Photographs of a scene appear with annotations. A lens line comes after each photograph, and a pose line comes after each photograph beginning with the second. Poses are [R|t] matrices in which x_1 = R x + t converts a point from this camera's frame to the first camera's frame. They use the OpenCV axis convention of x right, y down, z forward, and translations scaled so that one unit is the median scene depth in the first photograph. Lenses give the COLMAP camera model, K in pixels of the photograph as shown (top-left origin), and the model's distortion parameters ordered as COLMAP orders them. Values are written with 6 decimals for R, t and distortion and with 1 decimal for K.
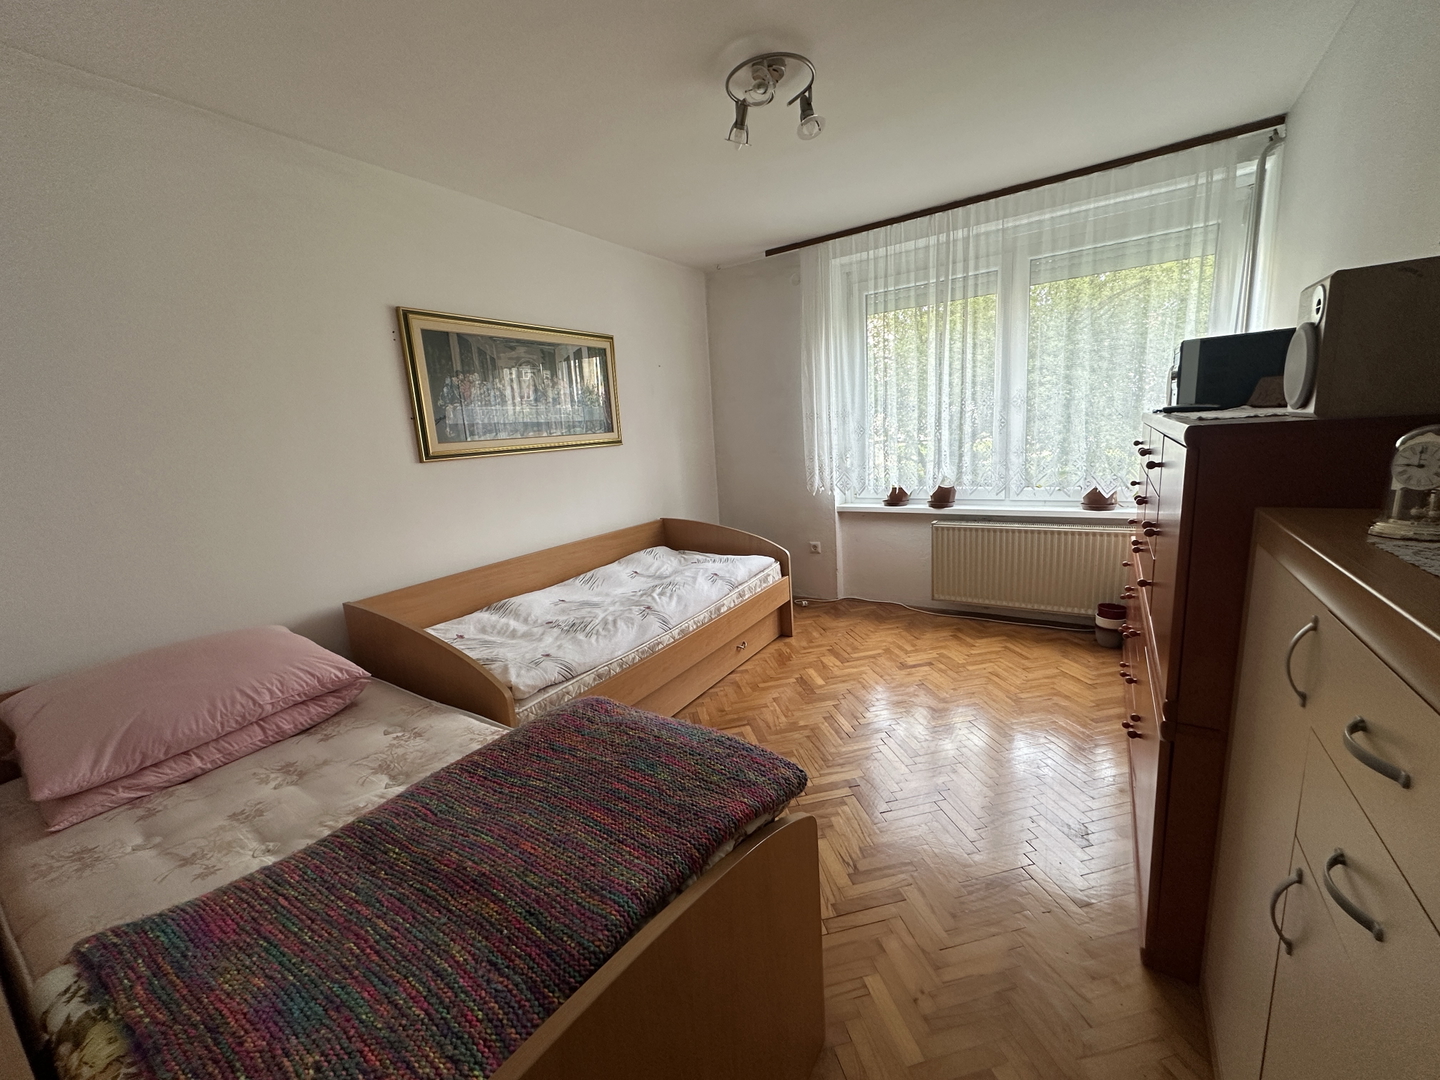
lens RADIAL K [[572.5, 0, 722.9], [0, 572.5, 539.7], [0, 0, 1]] dist [-0.001900, -0.000634]
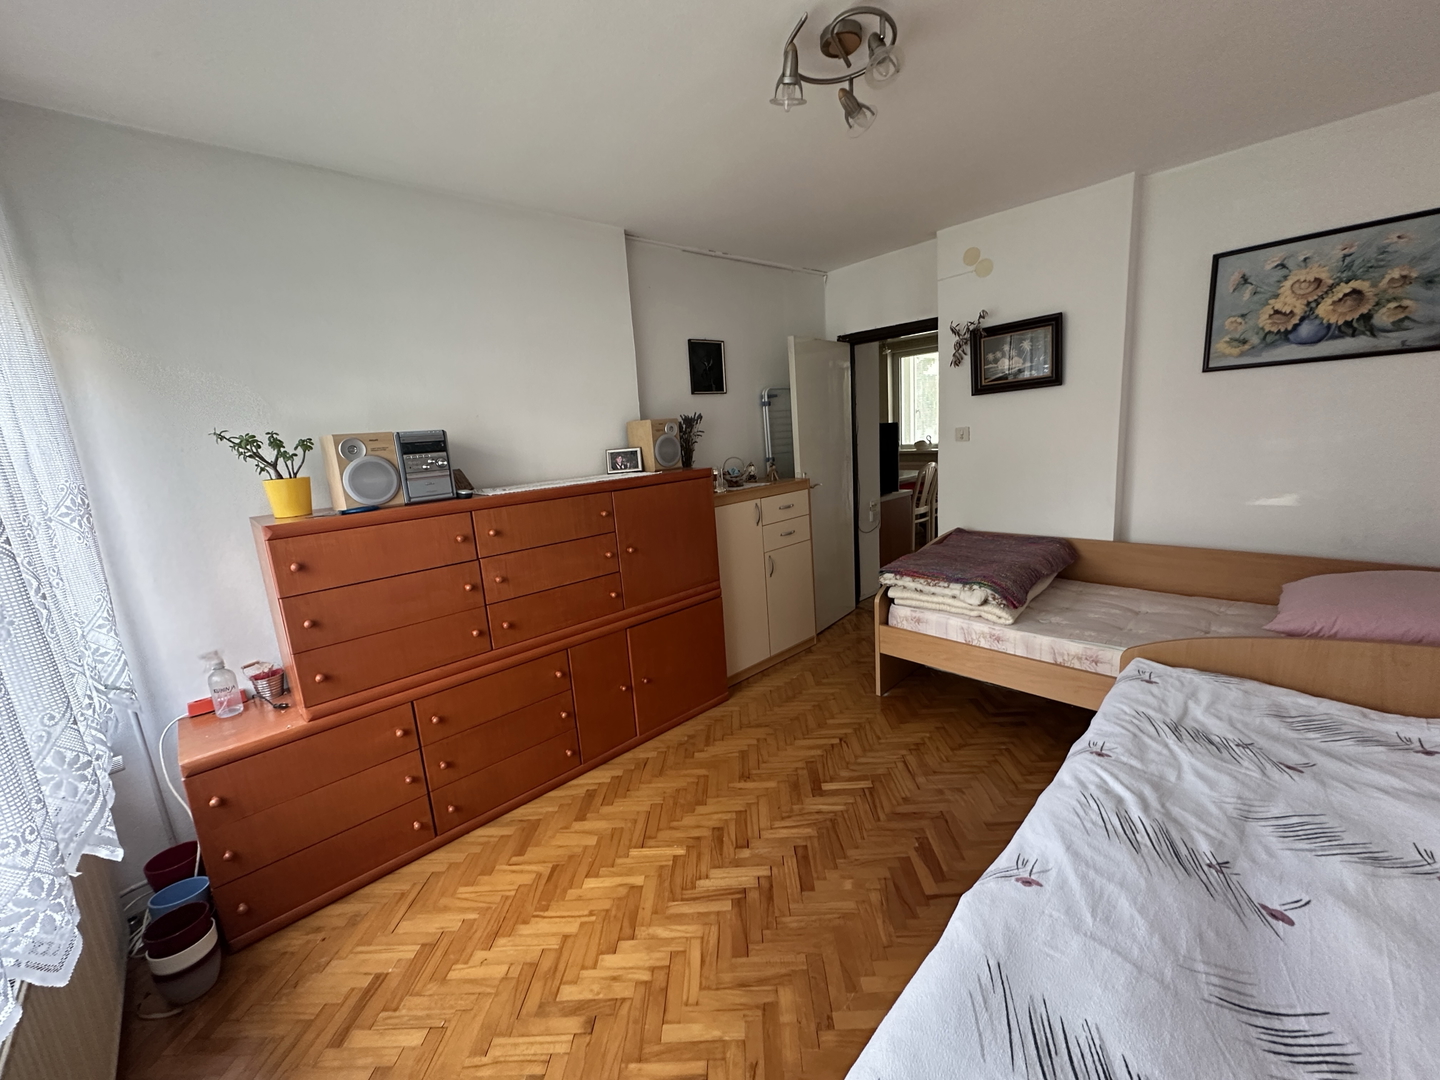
lens RADIAL K [[572.5, 0, 721.7], [0, 572.5, 540.3], [0, 0, 1]] dist [-0.001900, -0.000634]
pose [[-0.964261, 0.088897, 0.249595, 0.067323], [0.174233, 0.922450, 0.344572, -0.313083], [-0.199608, 0.375745, -0.904971, 1.374346]]
